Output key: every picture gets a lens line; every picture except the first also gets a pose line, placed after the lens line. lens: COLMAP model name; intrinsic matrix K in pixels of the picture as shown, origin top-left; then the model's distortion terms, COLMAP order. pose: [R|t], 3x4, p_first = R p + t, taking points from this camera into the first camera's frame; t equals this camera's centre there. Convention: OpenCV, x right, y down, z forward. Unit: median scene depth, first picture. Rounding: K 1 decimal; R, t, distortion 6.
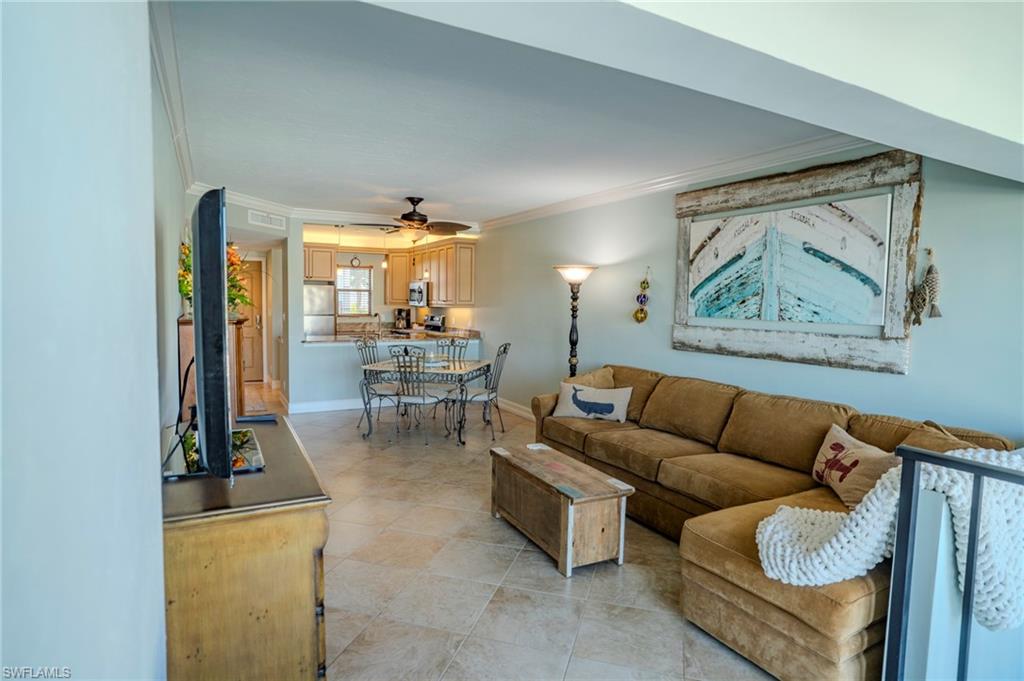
lens RADIAL K [[556.1, 0, 510.9], [0, 556.1, 343.0], [0, 0, 1]] dist [-0.052750, 0.039379]
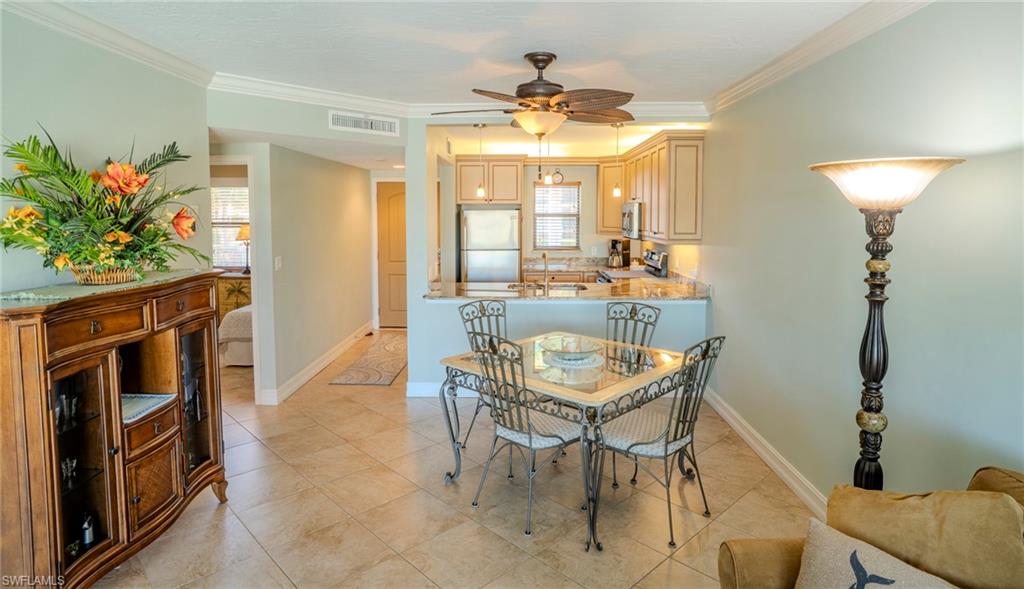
lens RADIAL K [[559.2, 0, 513.3], [0, 559.2, 251.2], [0, 0, 1]] dist [-0.050422, 0.036323]
pose [[0.867480, 0.016579, -0.497196, 0.101358], [-0.023104, 0.999709, -0.006974, -0.084146], [0.496936, 0.017536, 0.867610, 0.667297]]
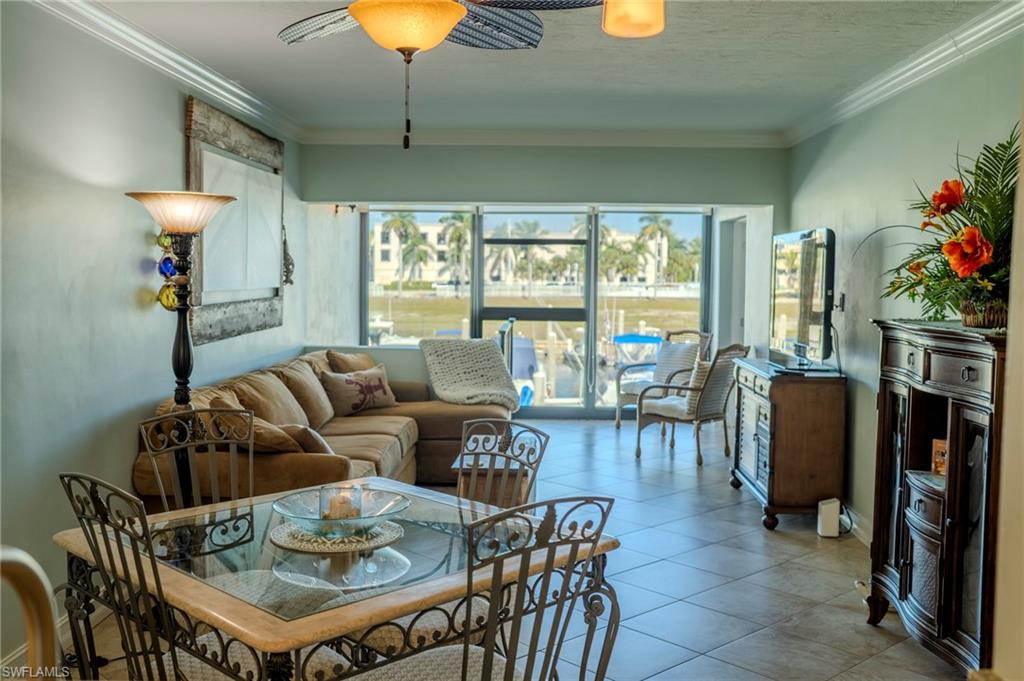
lens RADIAL K [[974.8, 0, 513.1], [0, 974.8, 337.6], [0, 0, 1]] dist [0.015726, 0.021470]
pose [[-0.861906, -0.060417, 0.503456, -0.574181], [0.015510, 0.989271, 0.145270, -0.154184], [-0.506831, 0.133017, -0.851721, 1.780423]]
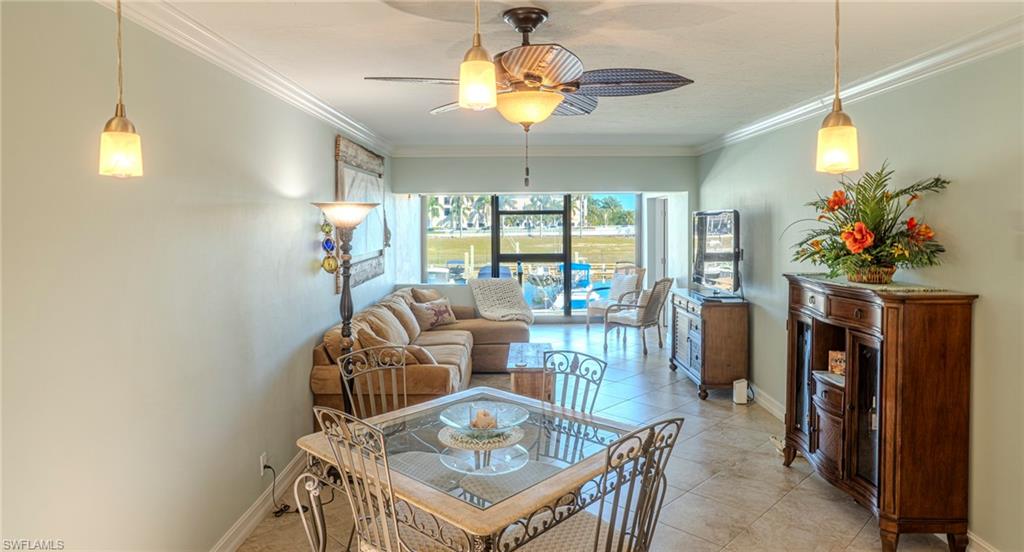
lens RADIAL K [[608.7, 0, 514.7], [0, 608.7, 240.0], [0, 0, 1]] dist [-0.004187, -0.000754]
pose [[-0.881268, -0.027693, 0.471806, -0.479571], [0.028548, 0.993340, 0.111629, -0.194936], [-0.471755, 0.111844, -0.874608, 1.806243]]
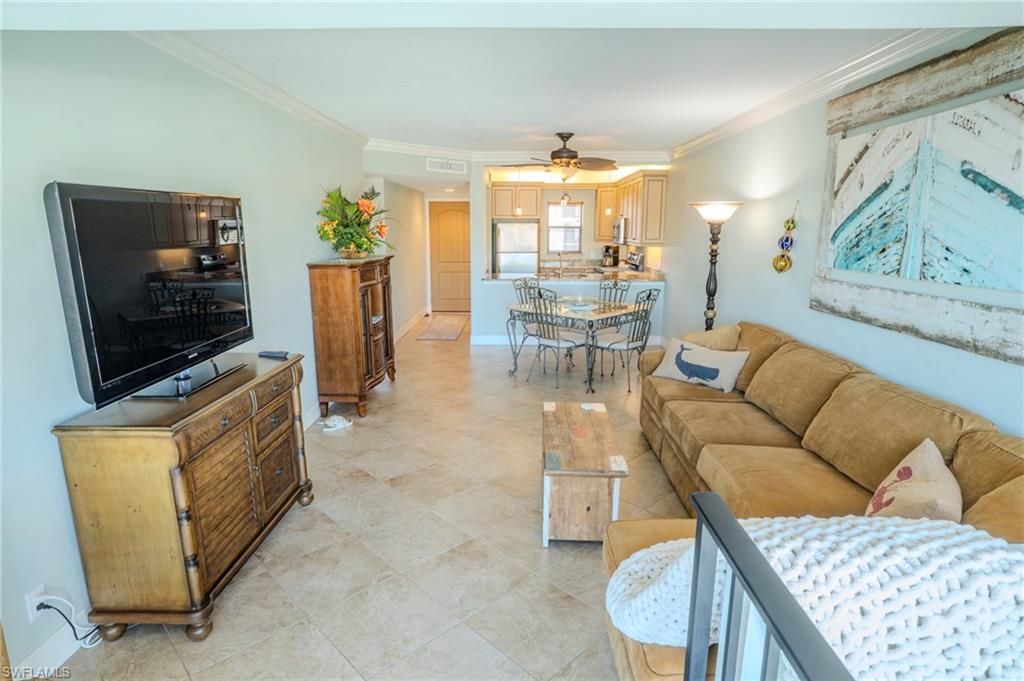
lens RADIAL K [[559.5, 0, 512.9], [0, 559.5, 343.0], [0, 0, 1]] dist [-0.050696, 0.039202]
pose [[0.870417, 0.085135, -0.484897, 0.316804], [-0.025306, 0.991369, 0.128634, -0.030976], [0.491664, -0.099695, 0.865059, 0.114370]]
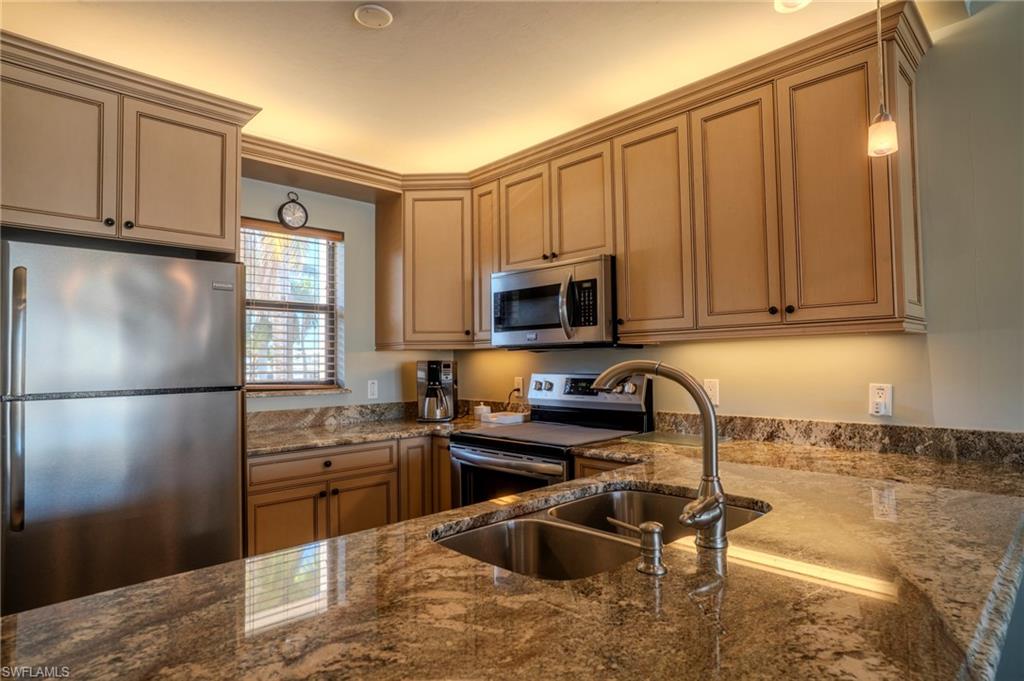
lens RADIAL K [[556.1, 0, 510.9], [0, 556.1, 343.0], [0, 0, 1]] dist [-0.052750, 0.039379]
pose [[0.965224, -0.021214, 0.260562, -0.525842], [0.050114, 0.993232, -0.104778, -0.076983], [-0.256576, 0.114192, 0.959755, 1.459365]]
